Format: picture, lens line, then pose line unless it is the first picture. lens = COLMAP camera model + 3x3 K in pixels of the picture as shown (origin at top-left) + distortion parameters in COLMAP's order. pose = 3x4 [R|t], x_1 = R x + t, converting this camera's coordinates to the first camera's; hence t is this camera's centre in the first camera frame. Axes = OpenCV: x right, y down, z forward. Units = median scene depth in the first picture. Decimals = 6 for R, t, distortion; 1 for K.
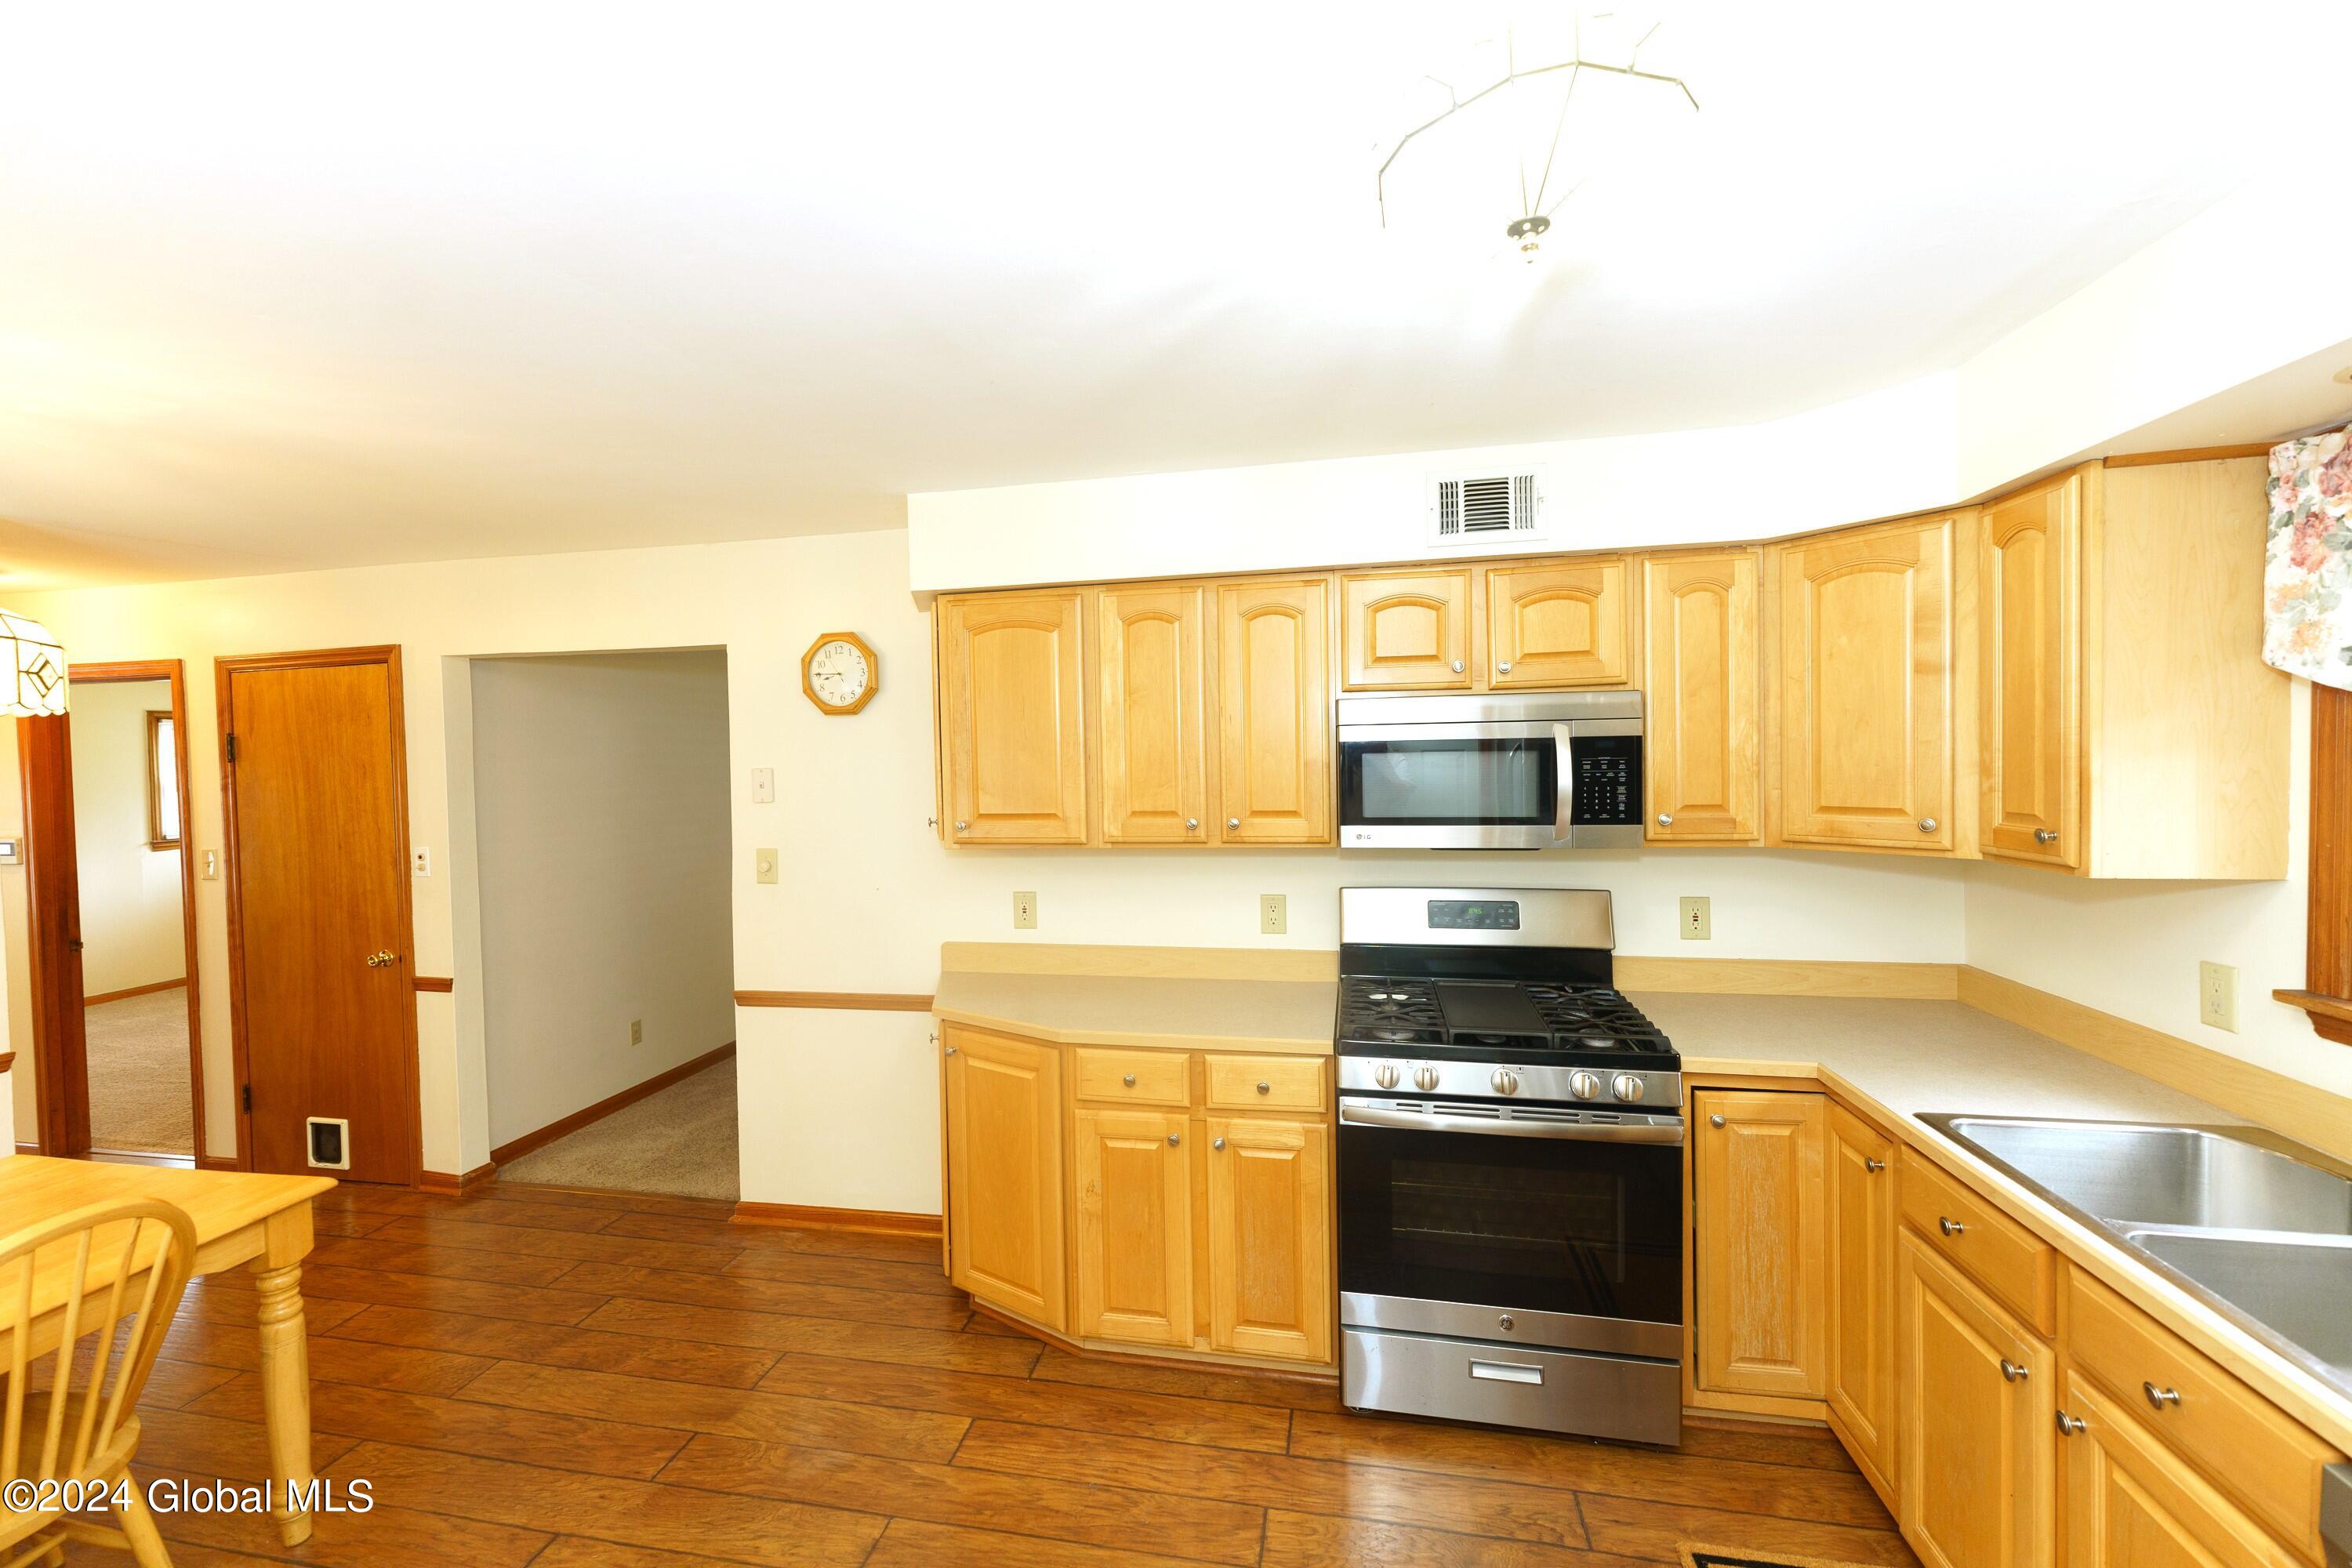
lens RADIAL K [[942.6, 0, 1175.9], [0, 942.6, 779.9], [0, 0, 1]] dist [0.001566, 0.000248]
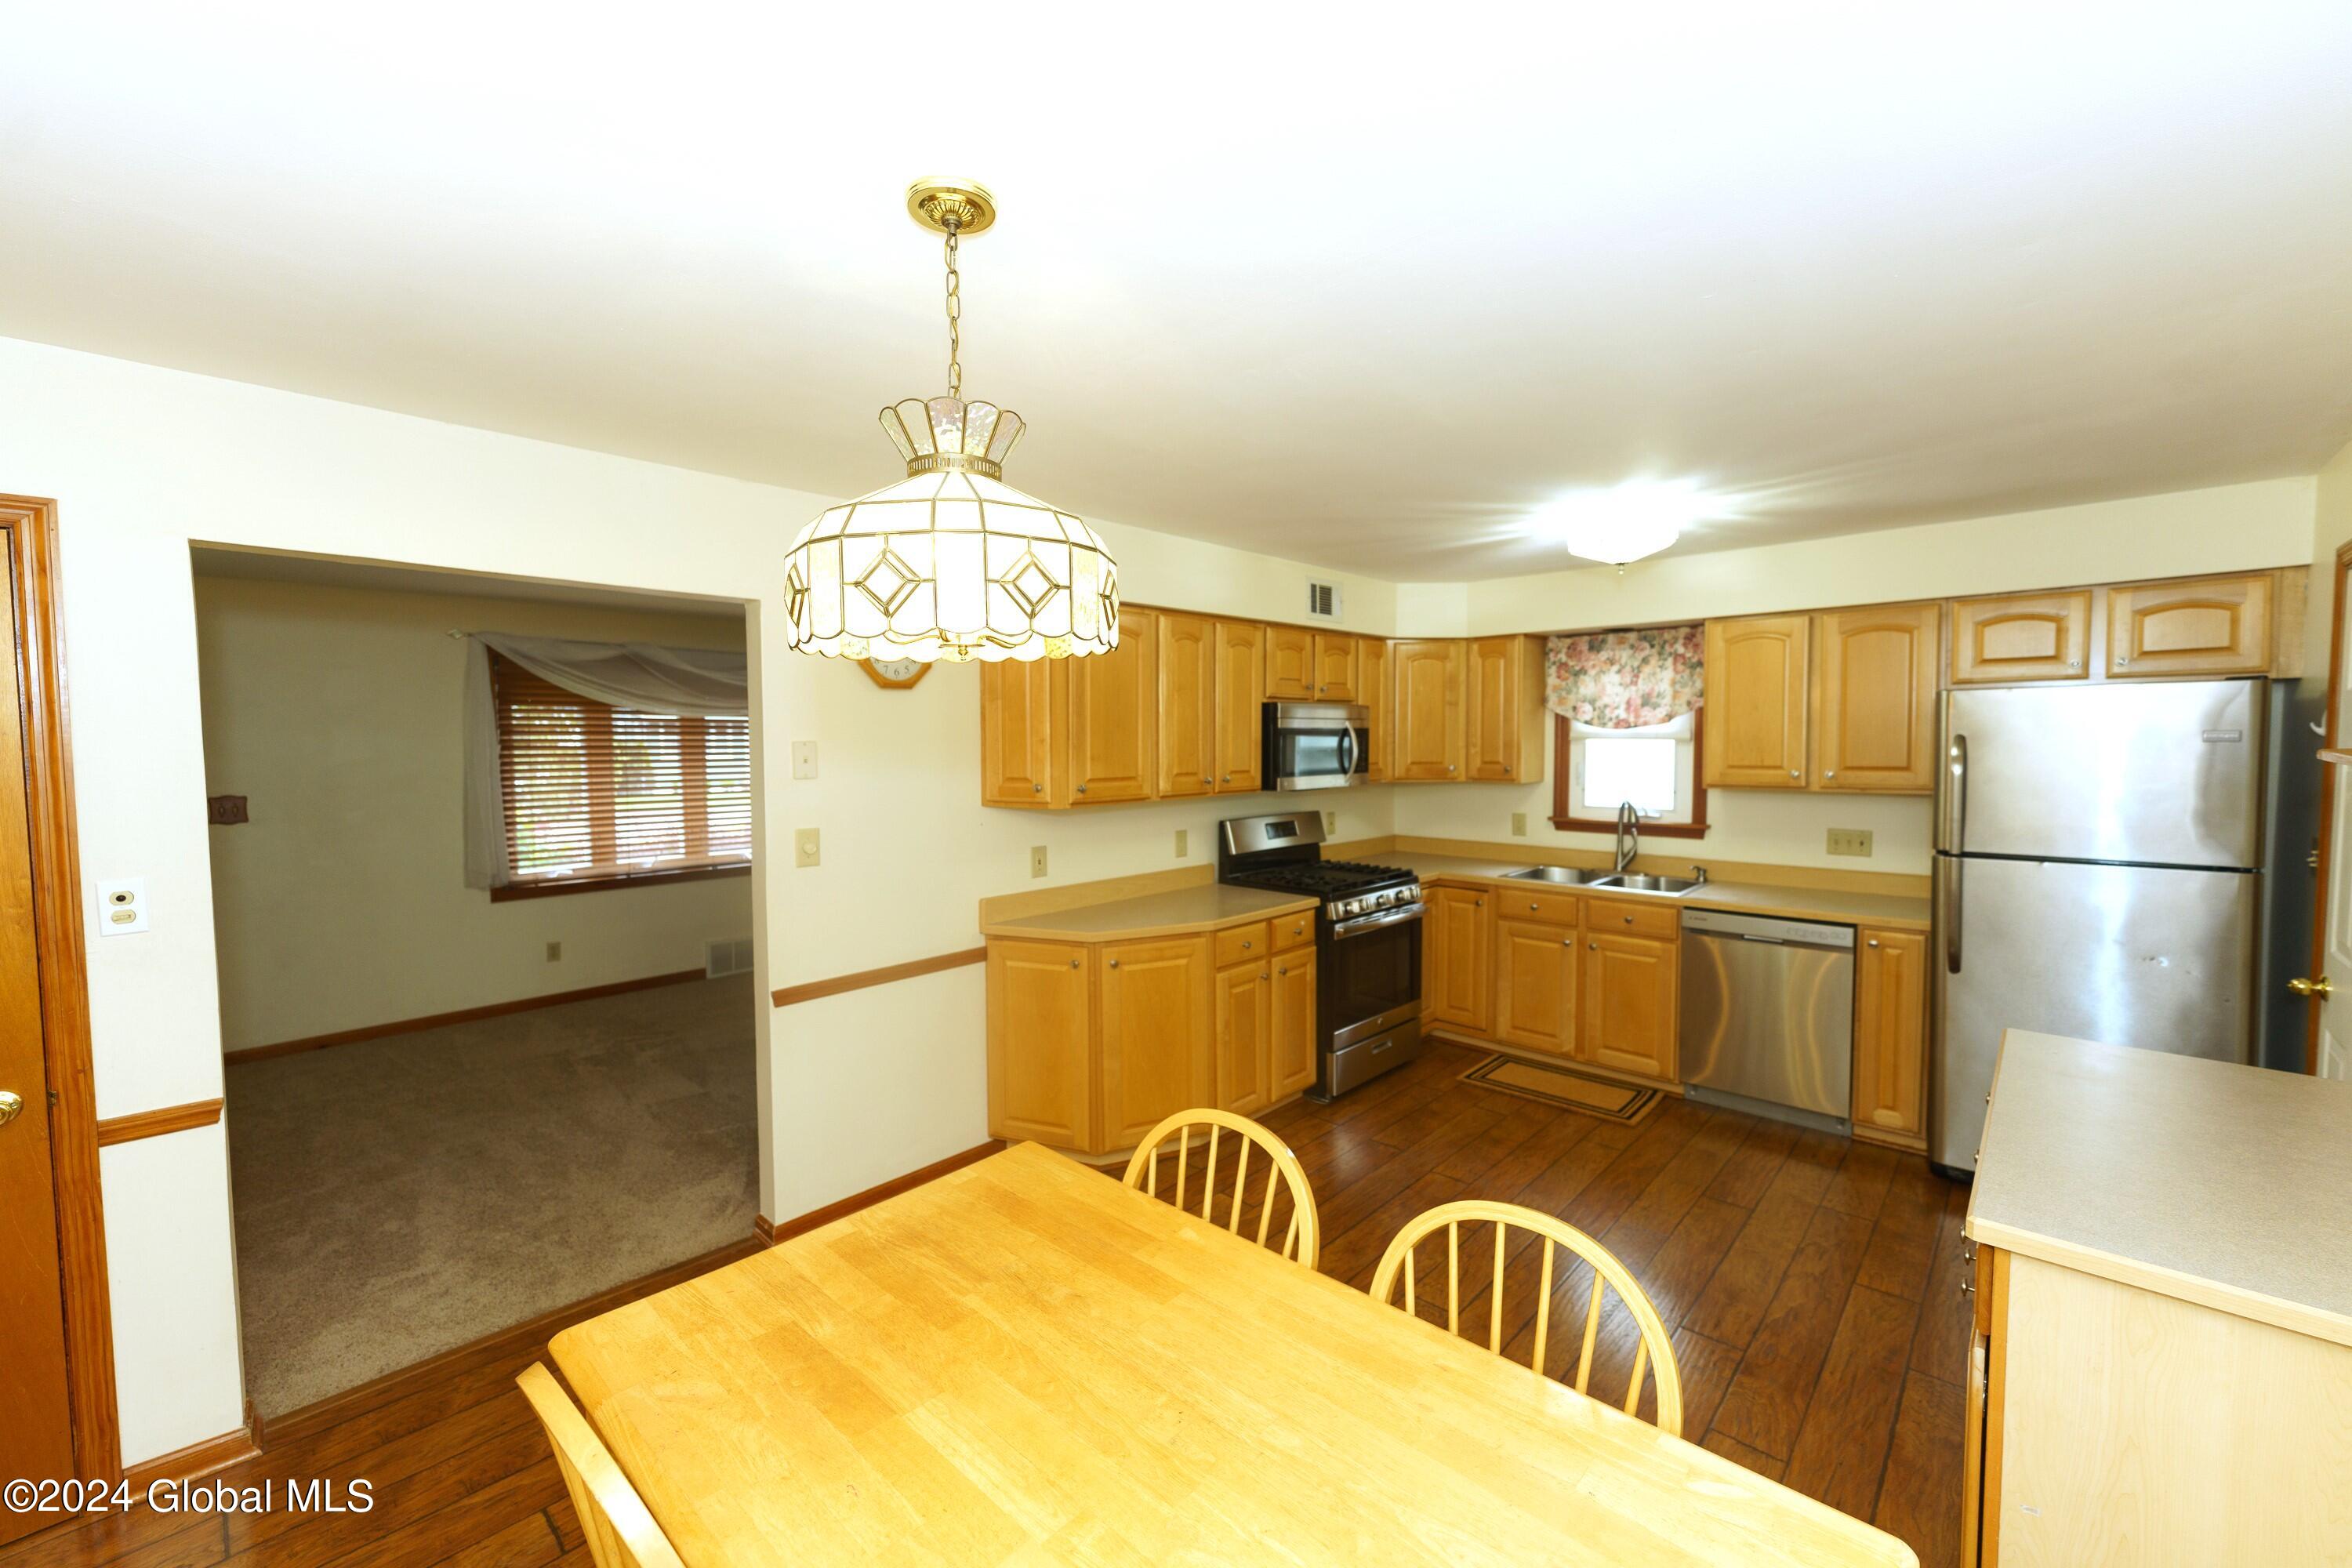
lens RADIAL K [[942.6, 0, 1169.0], [0, 942.6, 781.2], [0, 0, 1]] dist [0.001566, 0.000248]
pose [[0.531798, -0.024710, 0.846511, -1.412238], [0.016483, 0.999687, 0.018826, 0.020587], [-0.846711, 0.003941, 0.532038, 0.288836]]
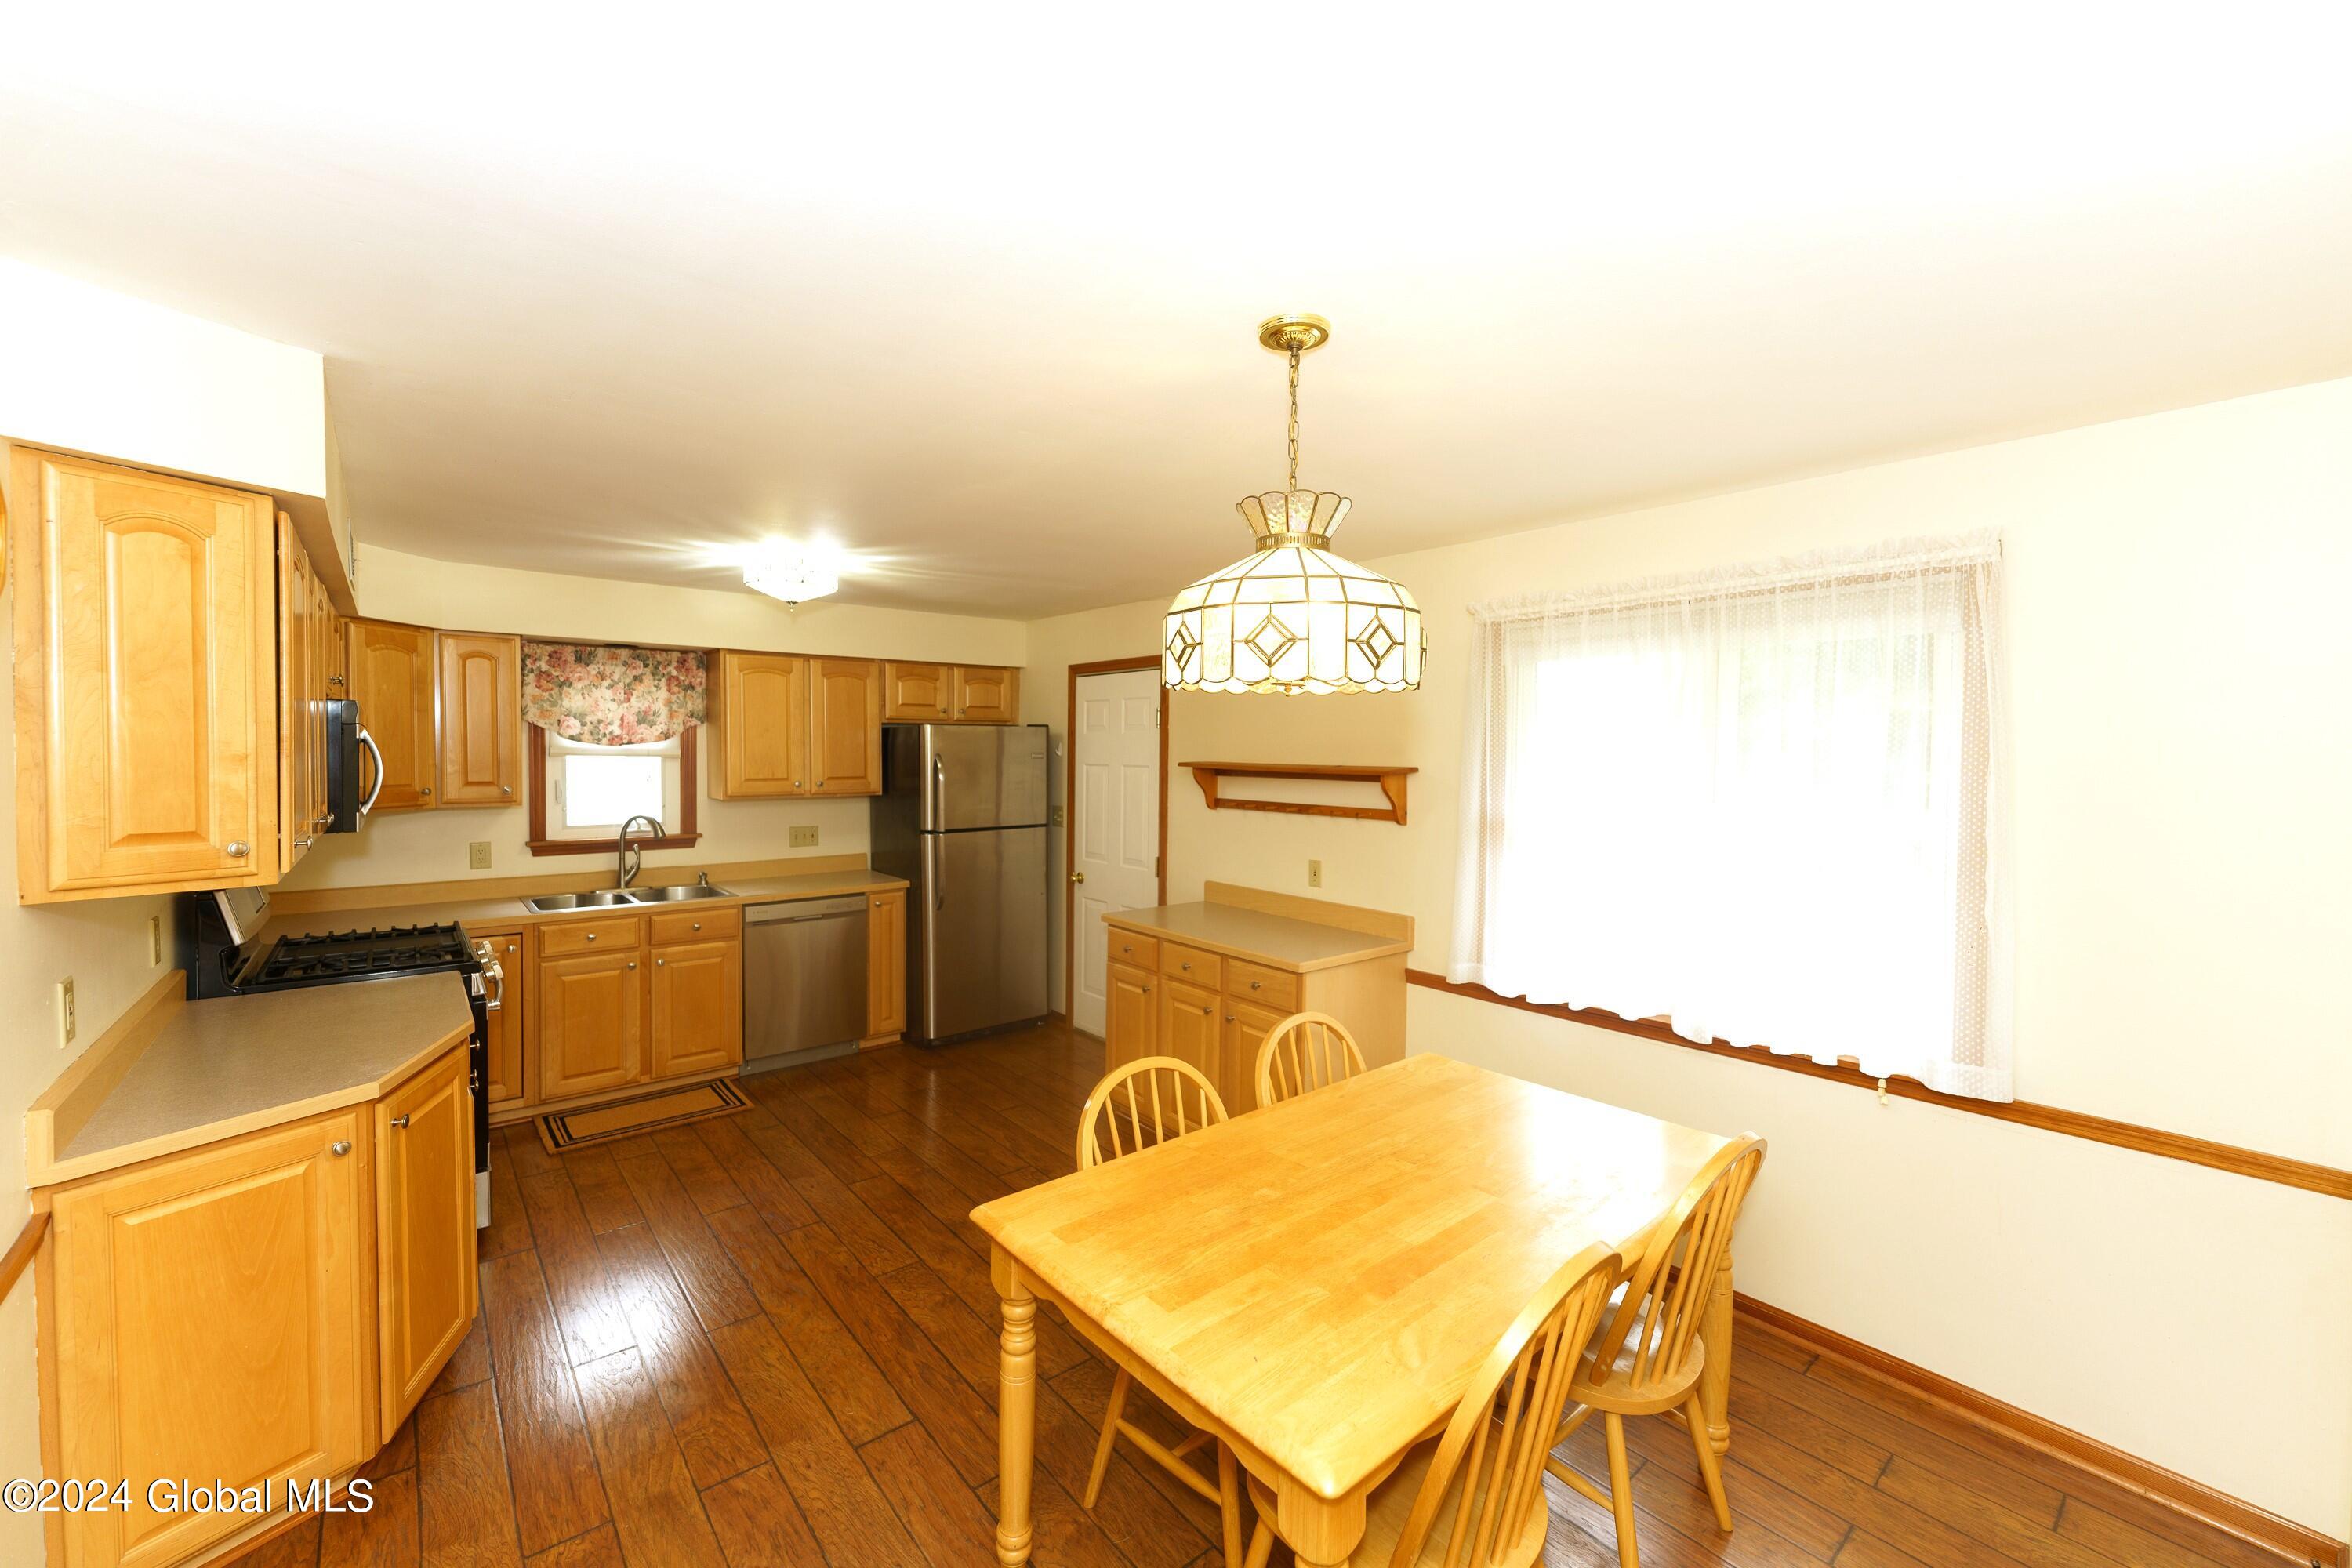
lens RADIAL K [[942.6, 0, 1188.3], [0, 942.6, 774.4], [0, 0, 1]] dist [0.001566, 0.000248]
pose [[-0.790127, -0.006704, 0.612906, -1.374433], [0.017672, 0.999275, 0.033712, -0.020580], [-0.612688, 0.037468, -0.789436, 1.355947]]
